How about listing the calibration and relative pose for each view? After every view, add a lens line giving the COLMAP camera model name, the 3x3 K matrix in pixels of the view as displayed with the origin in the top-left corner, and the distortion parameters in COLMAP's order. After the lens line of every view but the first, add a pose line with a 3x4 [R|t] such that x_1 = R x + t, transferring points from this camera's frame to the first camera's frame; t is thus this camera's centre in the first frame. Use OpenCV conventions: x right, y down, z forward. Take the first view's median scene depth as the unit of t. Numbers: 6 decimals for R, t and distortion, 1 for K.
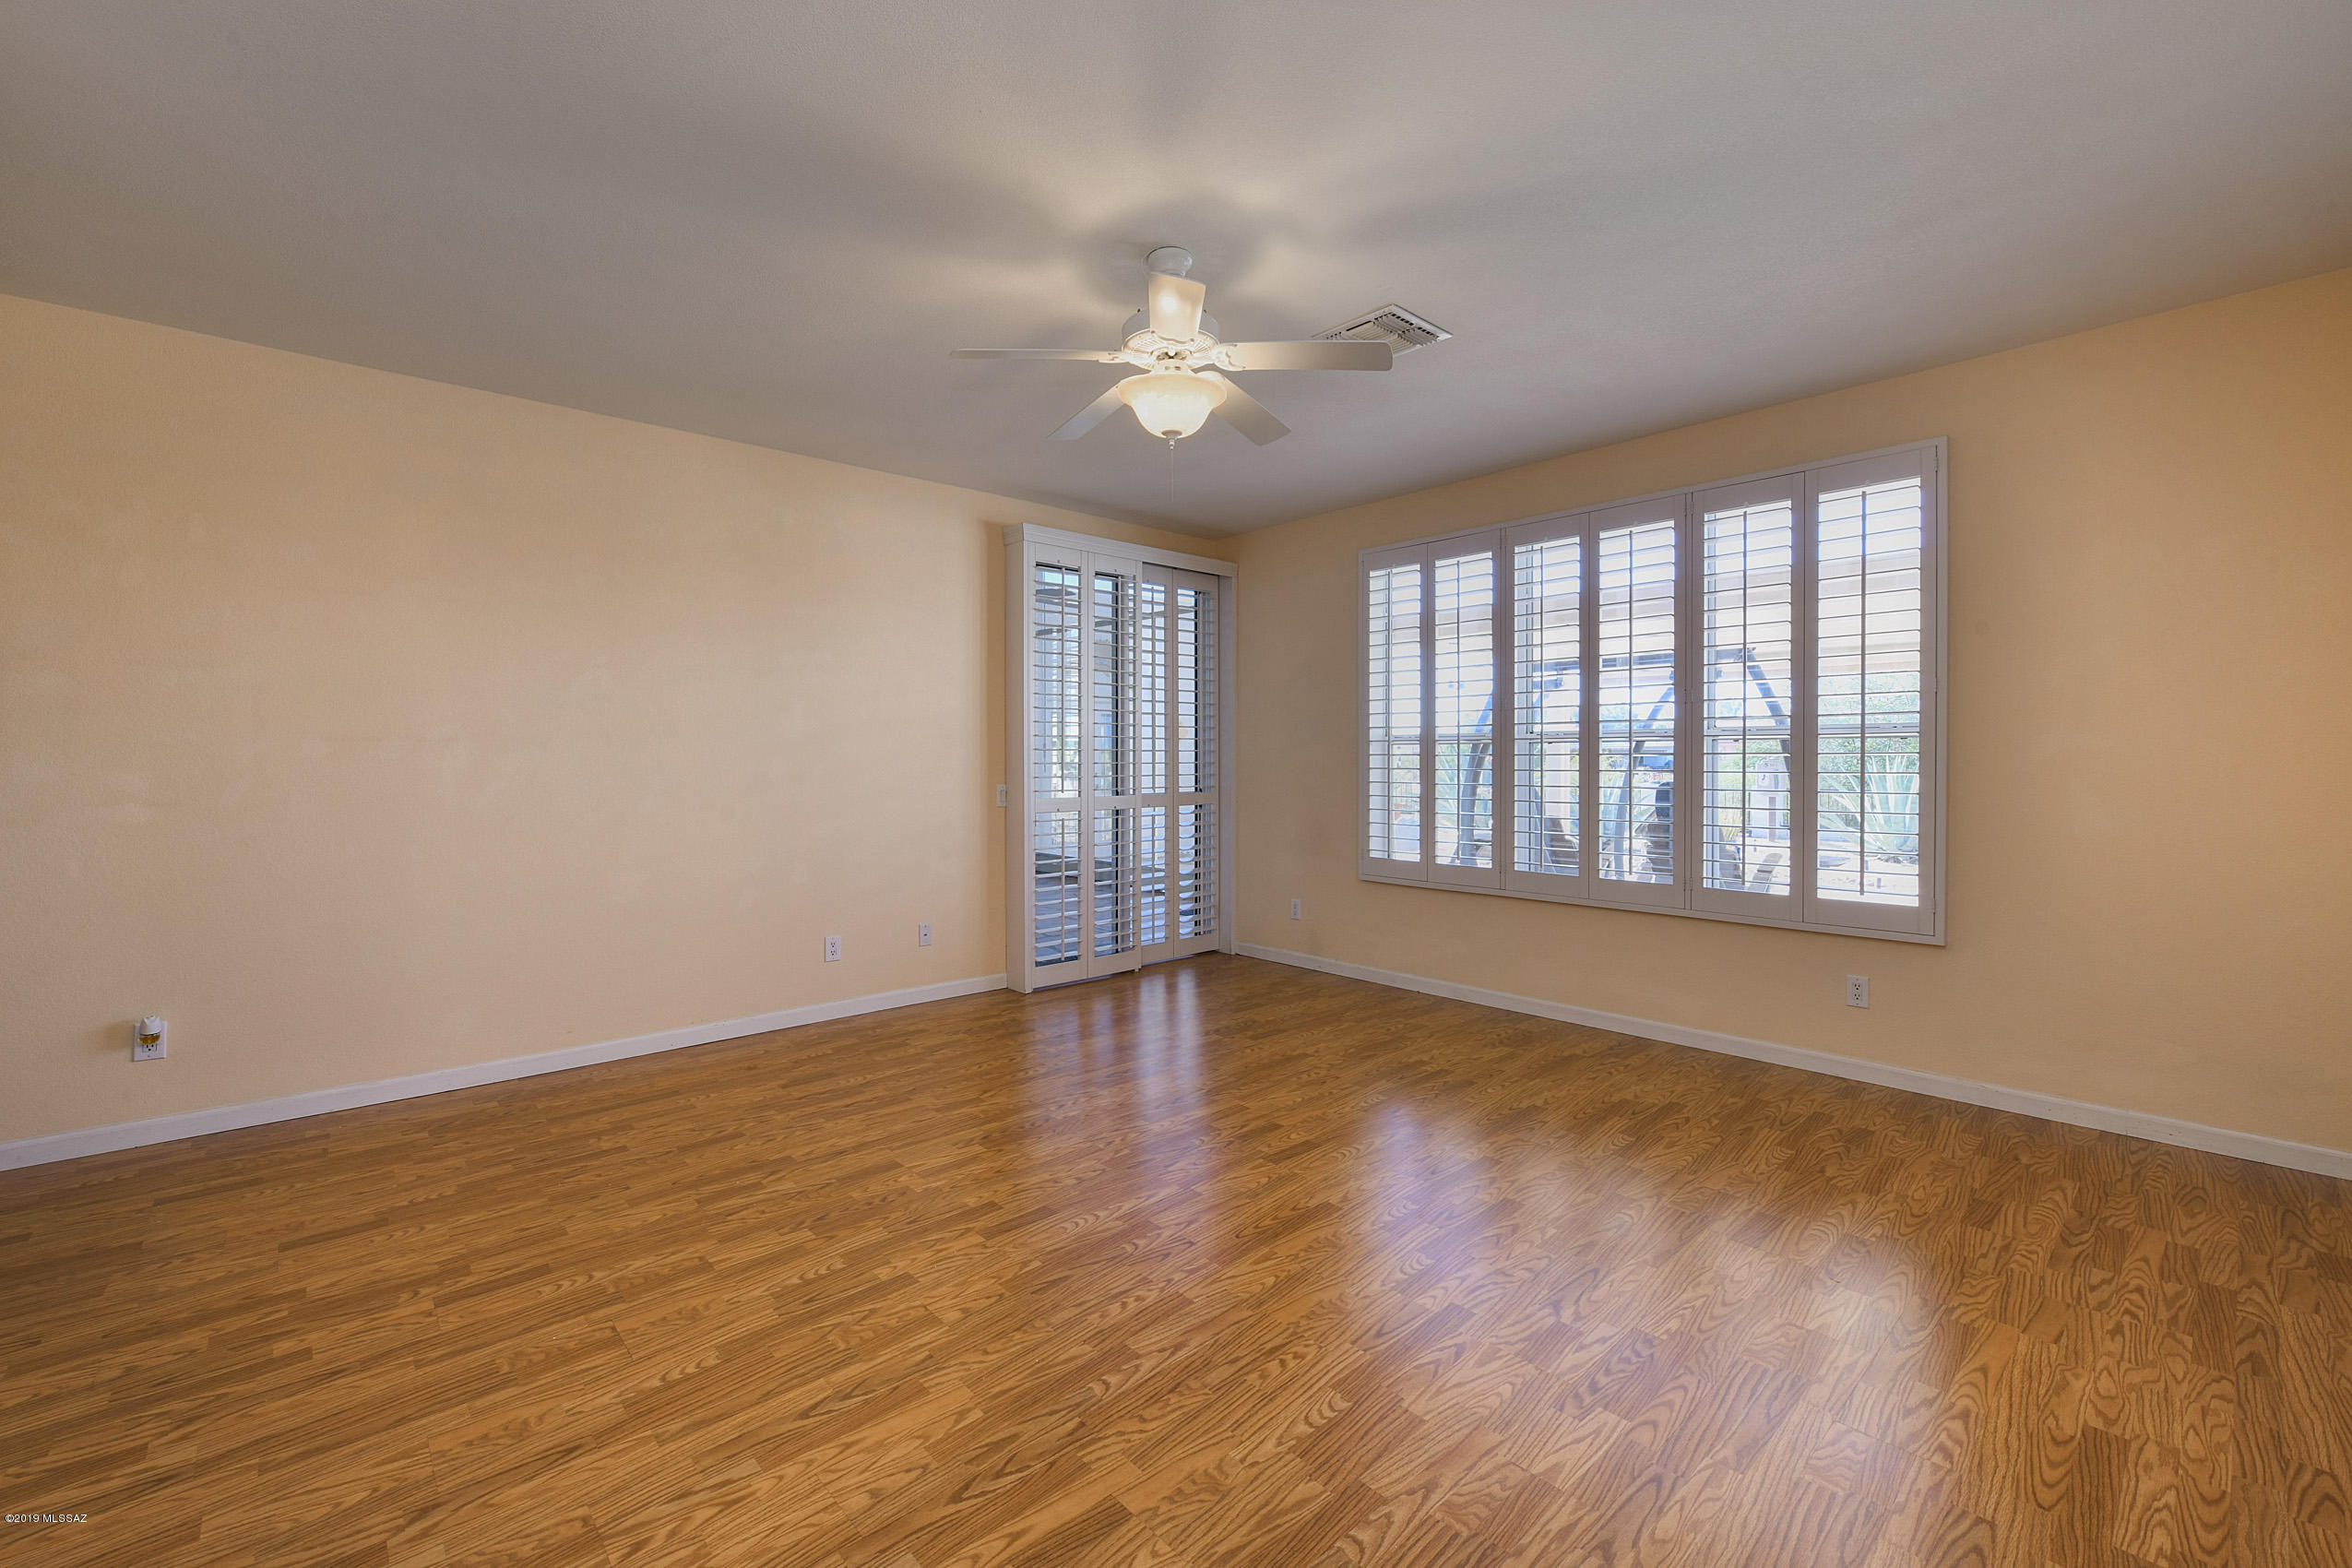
lens RADIAL K [[976.1, 0, 1270.1], [0, 976.1, 766.7], [0, 0, 1]] dist [-0.001360, -0.000539]
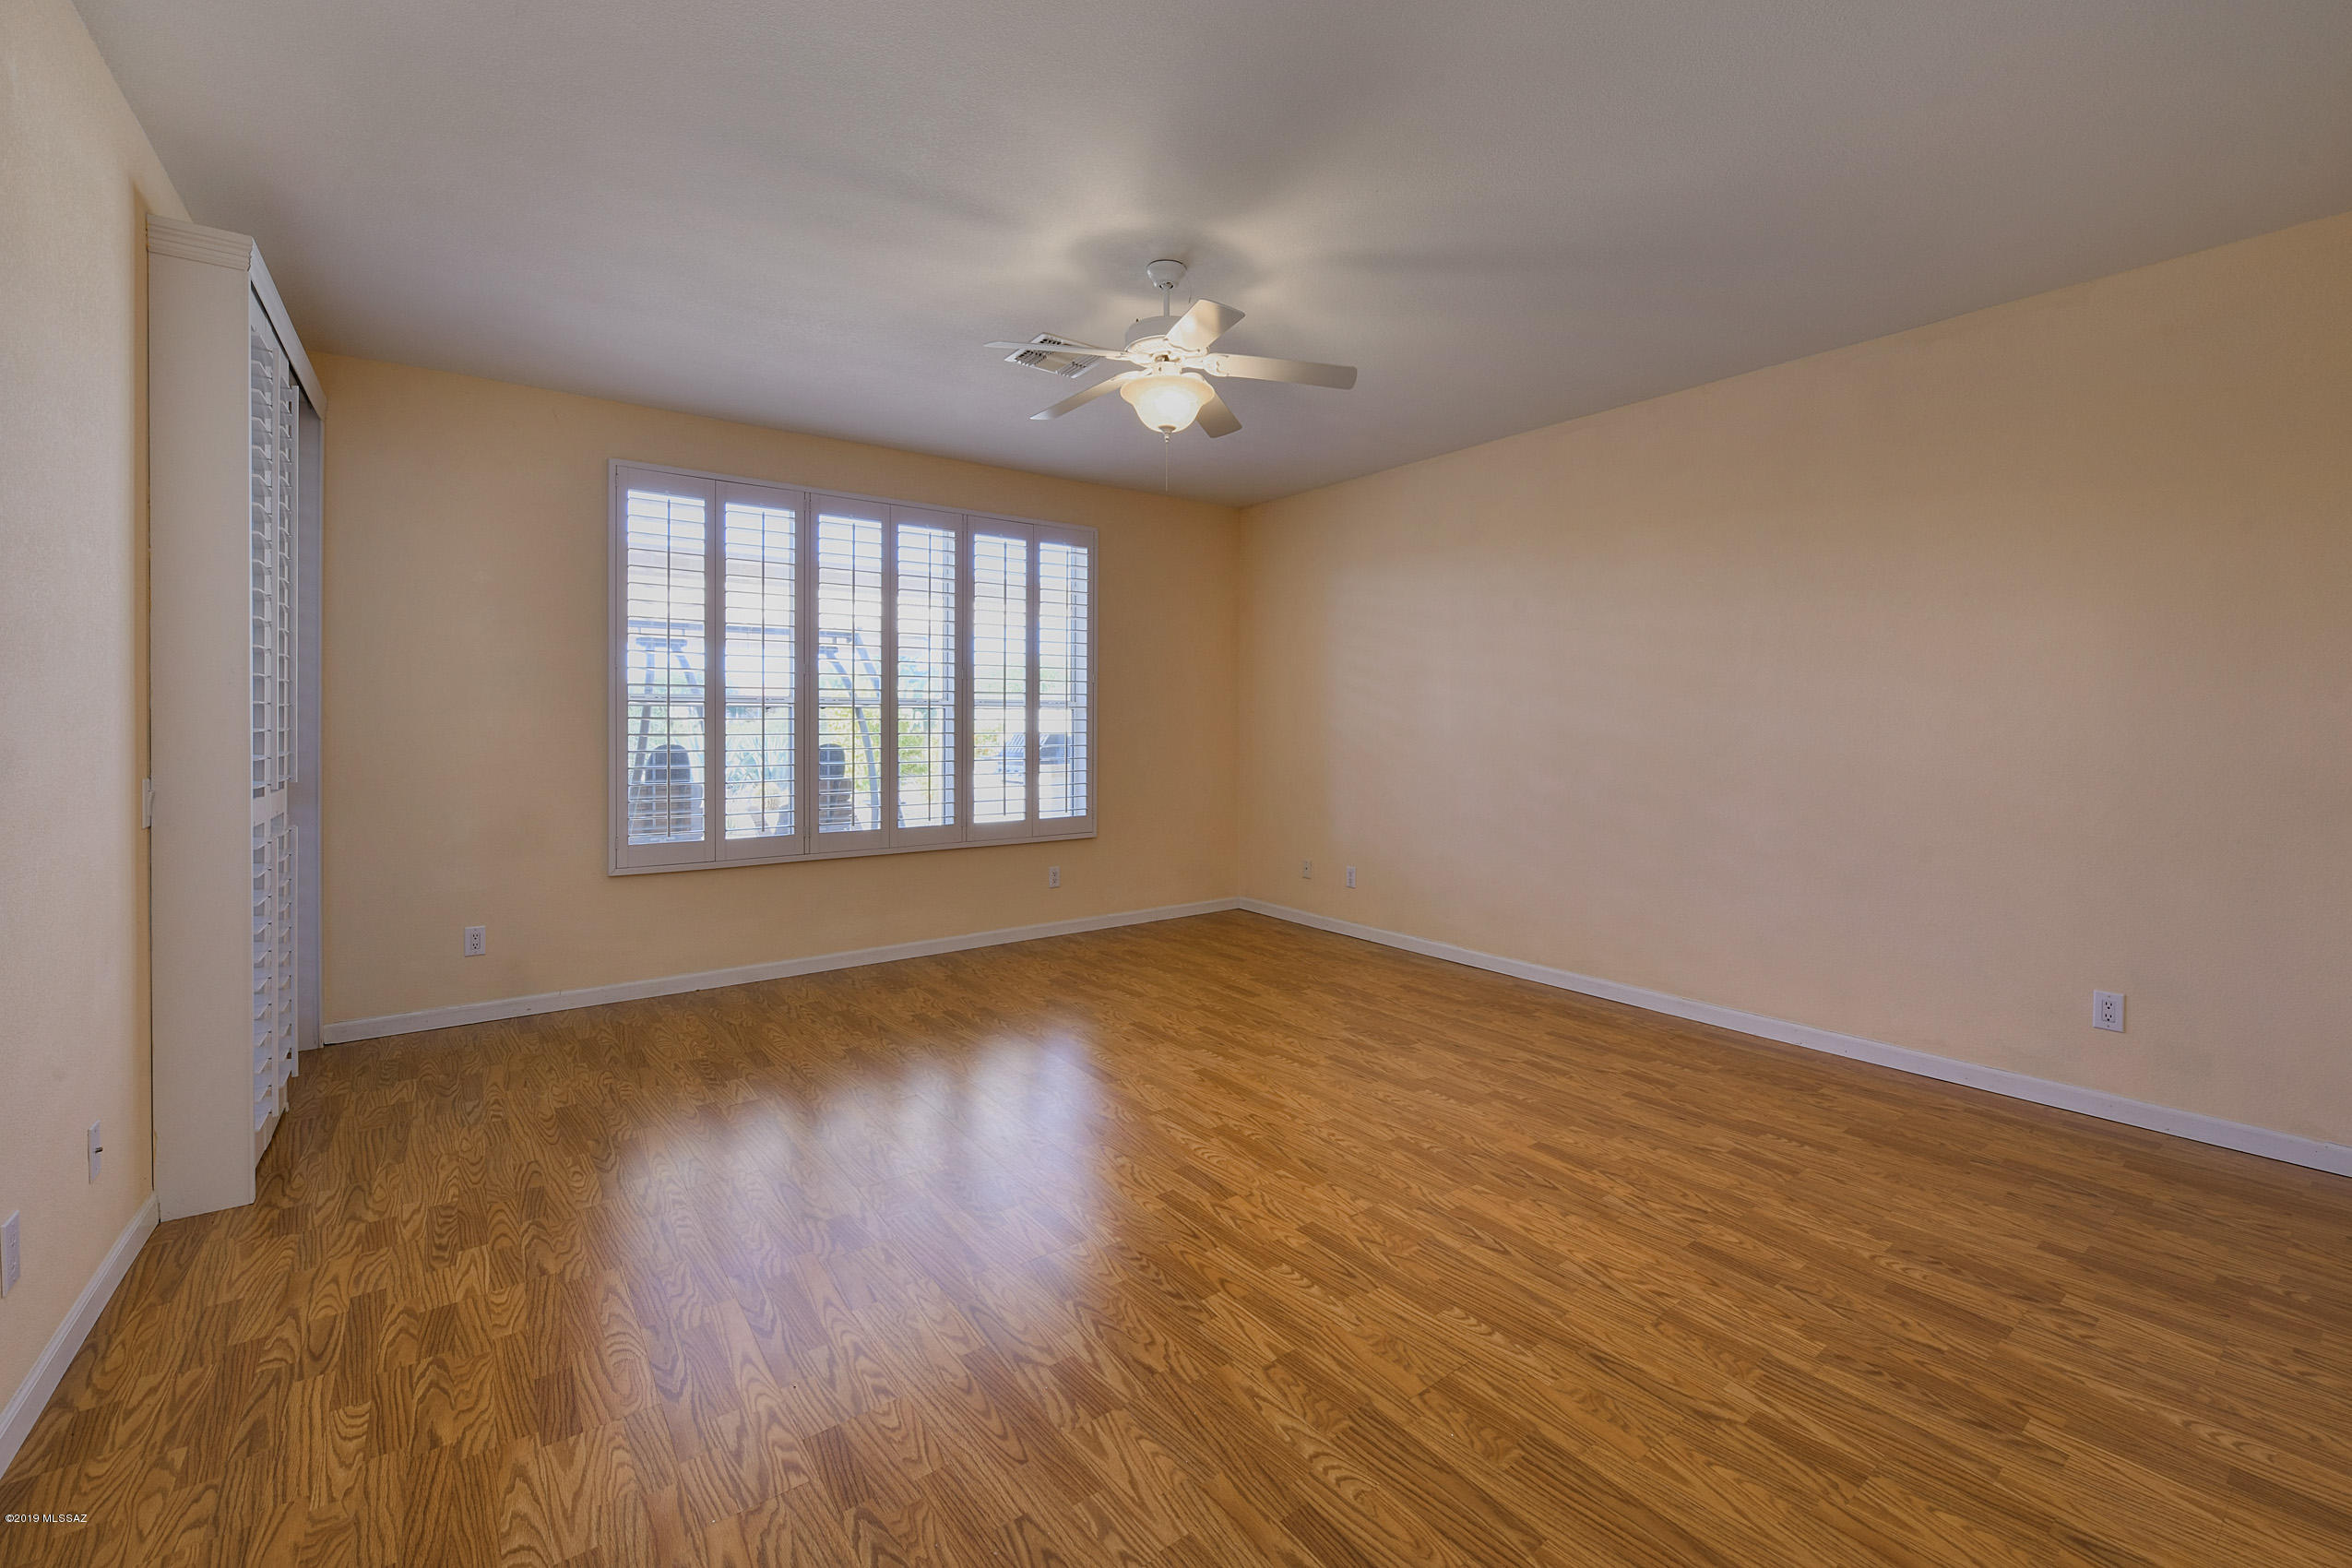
lens RADIAL K [[976.1, 0, 1187.2], [0, 976.1, 729.8], [0, 0, 1]] dist [-0.001360, -0.000539]
pose [[0.111415, -0.000894, 0.993774, -1.458730], [0.009823, 0.999952, -0.000201, 0.005923], [-0.993725, 0.009784, 0.111419, 1.053114]]
